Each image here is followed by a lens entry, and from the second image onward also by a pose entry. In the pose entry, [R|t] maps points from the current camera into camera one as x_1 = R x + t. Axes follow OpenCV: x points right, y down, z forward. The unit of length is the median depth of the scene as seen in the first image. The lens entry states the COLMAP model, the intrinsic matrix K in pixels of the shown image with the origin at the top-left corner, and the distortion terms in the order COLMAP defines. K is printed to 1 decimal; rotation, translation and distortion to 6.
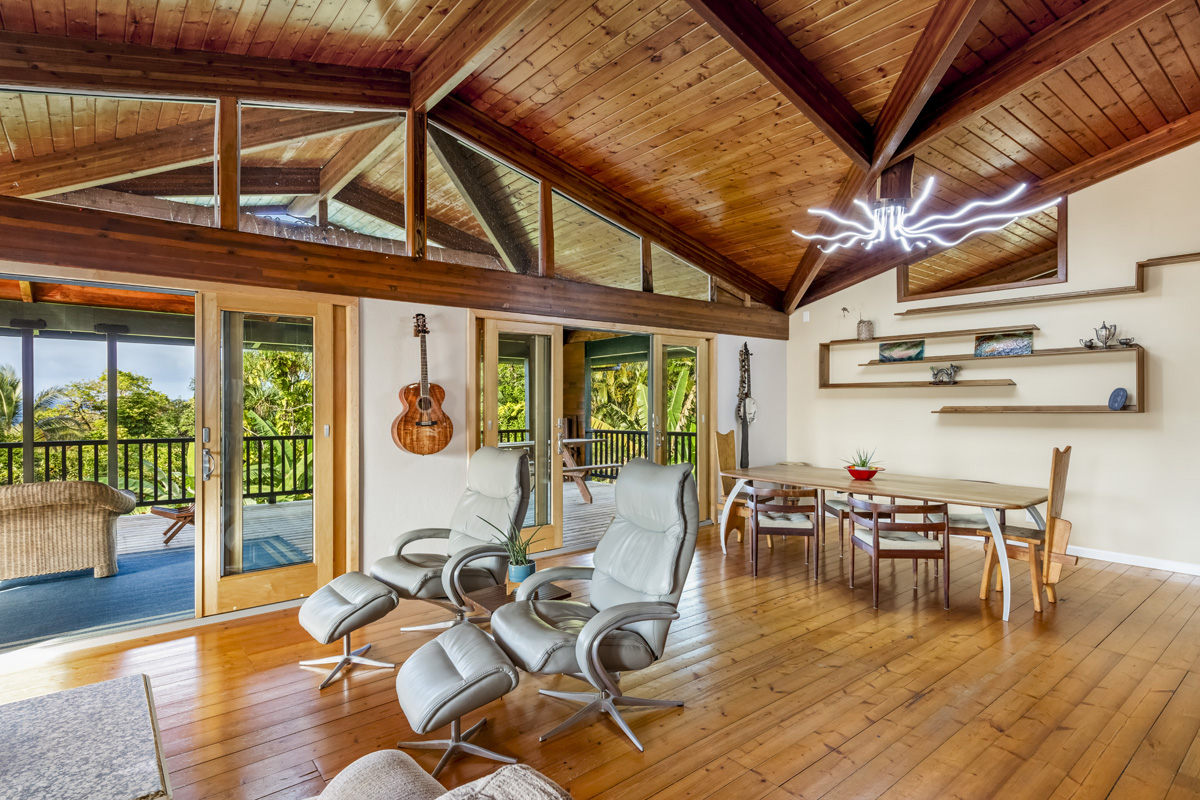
lens RADIAL K [[624.2, 0, 607.1], [0, 624.2, 398.6], [0, 0, 1]] dist [0.005024, 0.000422]
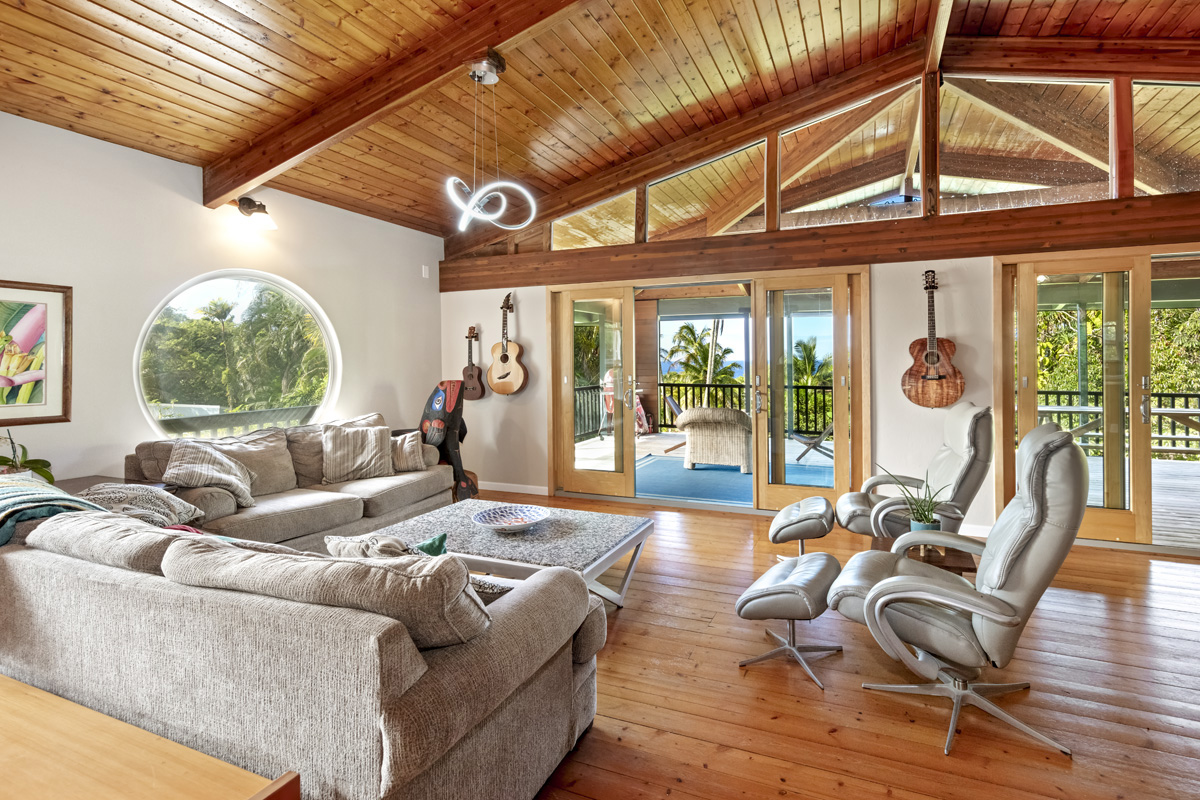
lens RADIAL K [[560.8, 0, 631.9], [0, 560.8, 364.8], [0, 0, 1]] dist [0.010039, 0.000024]
pose [[0.464089, 0.004312, -0.885778, 0.294885], [0.003942, 0.999968, 0.006933, 0.011183], [0.885780, -0.006709, 0.464057, 0.136606]]
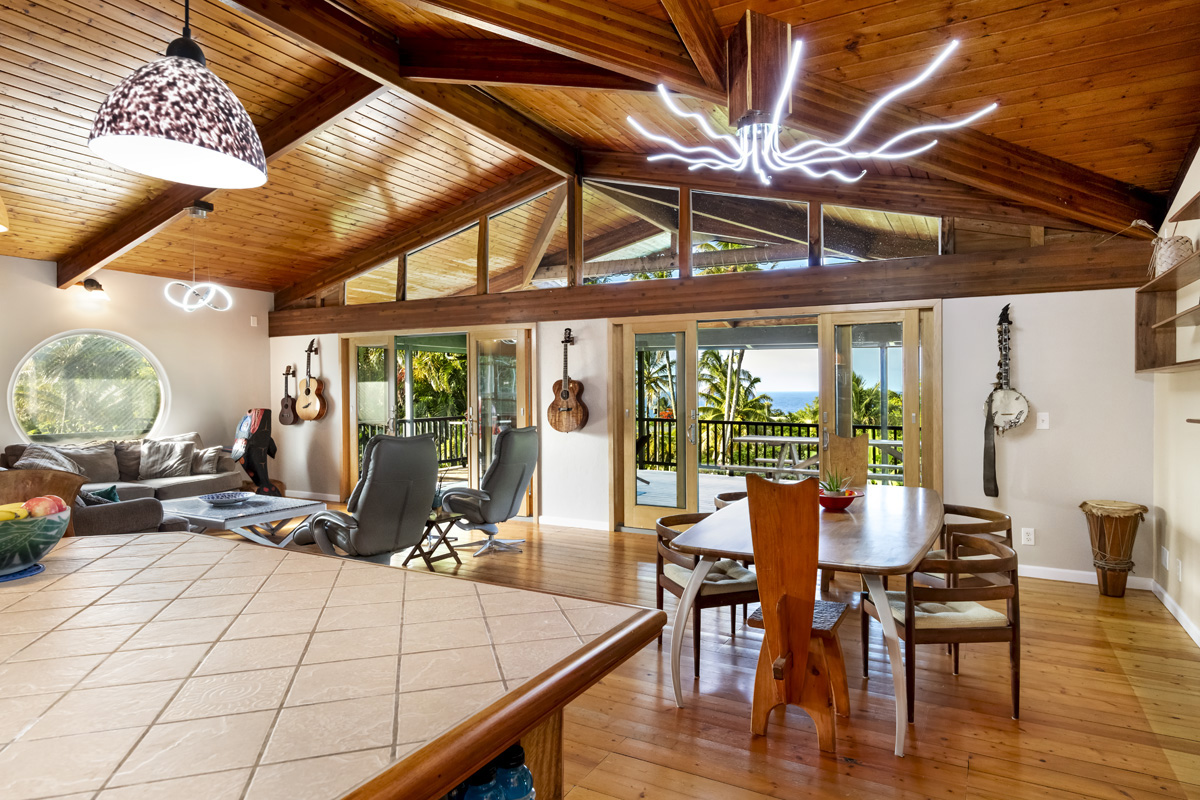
lens RADIAL K [[686.8, 0, 609.1], [0, 686.8, 402.2], [0, 0, 1]] dist [0.020109, -0.000525]
pose [[0.363876, 0.015941, -0.931311, 1.133156], [-0.002362, 0.999866, 0.016191, 0.000317], [0.931445, -0.003692, 0.363865, 0.542294]]
